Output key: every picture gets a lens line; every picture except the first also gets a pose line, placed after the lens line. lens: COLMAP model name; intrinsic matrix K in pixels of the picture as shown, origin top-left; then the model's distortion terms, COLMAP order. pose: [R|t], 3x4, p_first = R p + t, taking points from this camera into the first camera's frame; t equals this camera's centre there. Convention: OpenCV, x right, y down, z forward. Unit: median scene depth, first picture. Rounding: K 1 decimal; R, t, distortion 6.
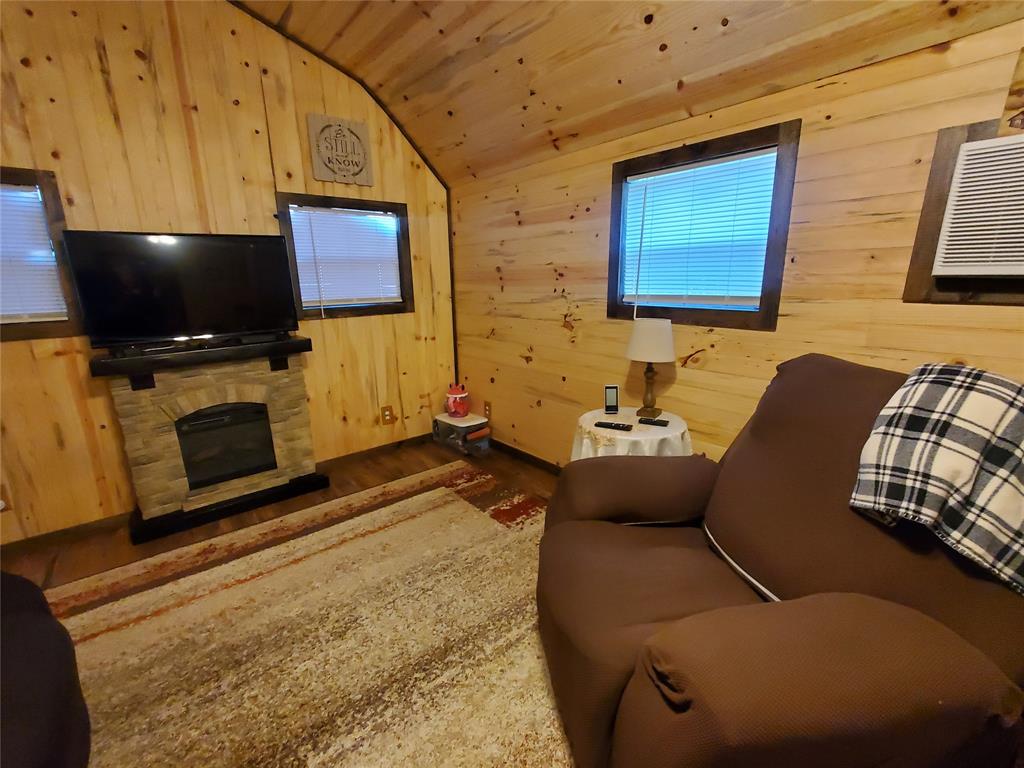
lens RADIAL K [[451.1, 0, 514.3], [0, 451.1, 385.9], [0, 0, 1]] dist [0.002218, 0.000122]
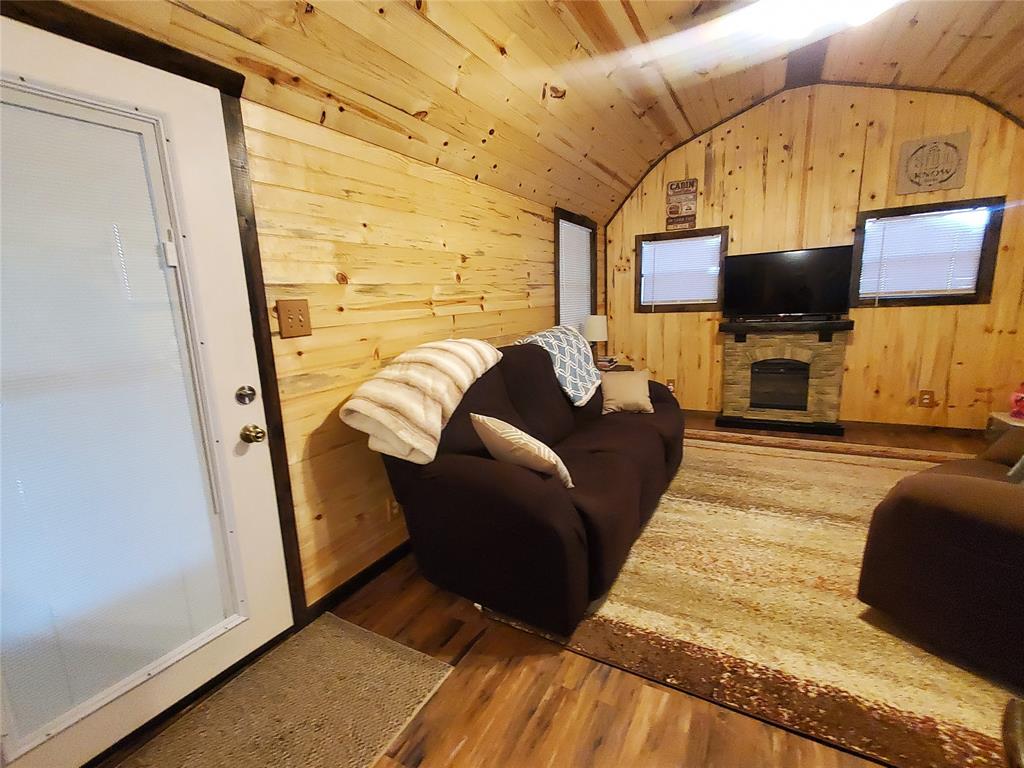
lens RADIAL K [[451.1, 0, 512.8], [0, 451.1, 381.8], [0, 0, 1]] dist [0.002218, 0.000122]
pose [[0.353064, 0.175597, -0.918973, 0.453034], [-0.178153, 0.976876, 0.118215, 0.093734], [0.918481, 0.121980, 0.376183, -0.407340]]
